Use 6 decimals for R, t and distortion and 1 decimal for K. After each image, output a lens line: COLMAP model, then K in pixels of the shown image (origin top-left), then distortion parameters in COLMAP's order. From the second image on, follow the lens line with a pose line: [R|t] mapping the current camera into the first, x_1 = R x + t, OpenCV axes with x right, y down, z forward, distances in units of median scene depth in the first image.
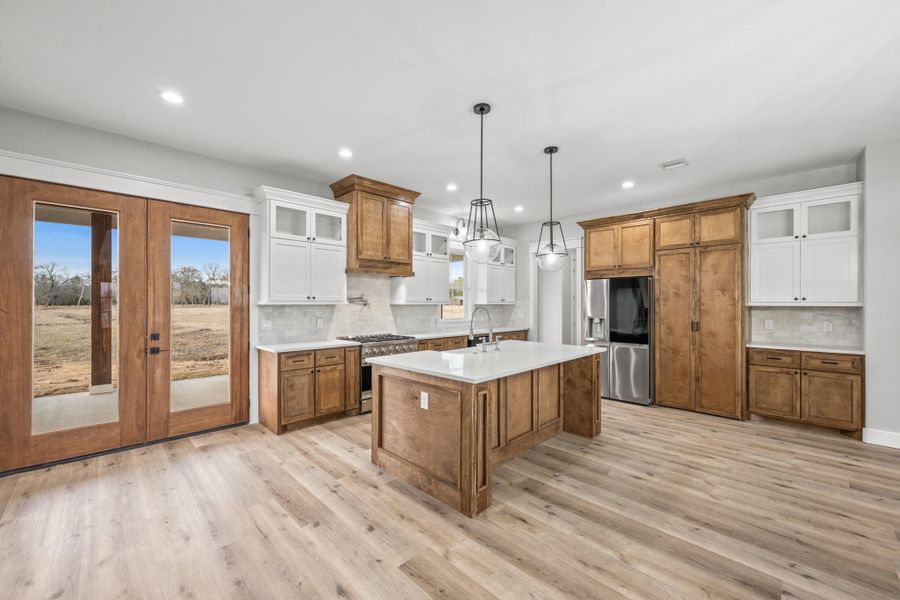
lens RADIAL K [[358.2, 0, 451.8], [0, 358.2, 301.1], [0, 0, 1]] dist [-0.001673, 0.000842]
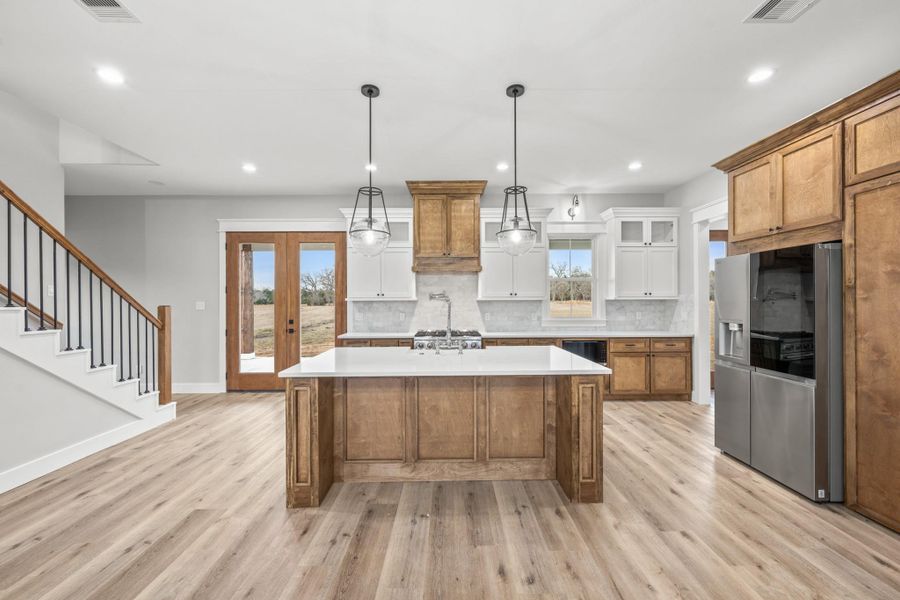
lens RADIAL K [[358.2, 0, 450.3], [0, 358.2, 298.7], [0, 0, 1]] dist [-0.001673, 0.000842]
pose [[0.709672, -0.005766, -0.704509, 0.628023], [0.008955, 0.999960, 0.000837, 0.004771], [0.704475, -0.006902, 0.709695, 0.339263]]
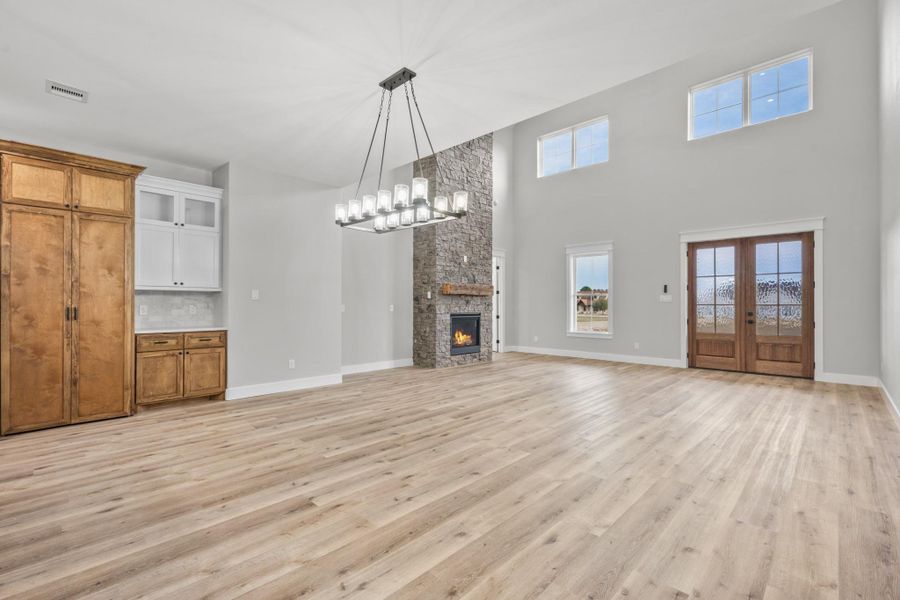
lens RADIAL K [[401.5, 0, 450.1], [0, 401.5, 302.7], [0, 0, 1]] dist [0.002082, 0.000144]
pose [[-0.015563, 0.001297, 0.999878, -0.218094], [-0.008062, 0.999966, -0.001423, 0.045592], [-0.999846, -0.008083, -0.015552, 0.221553]]
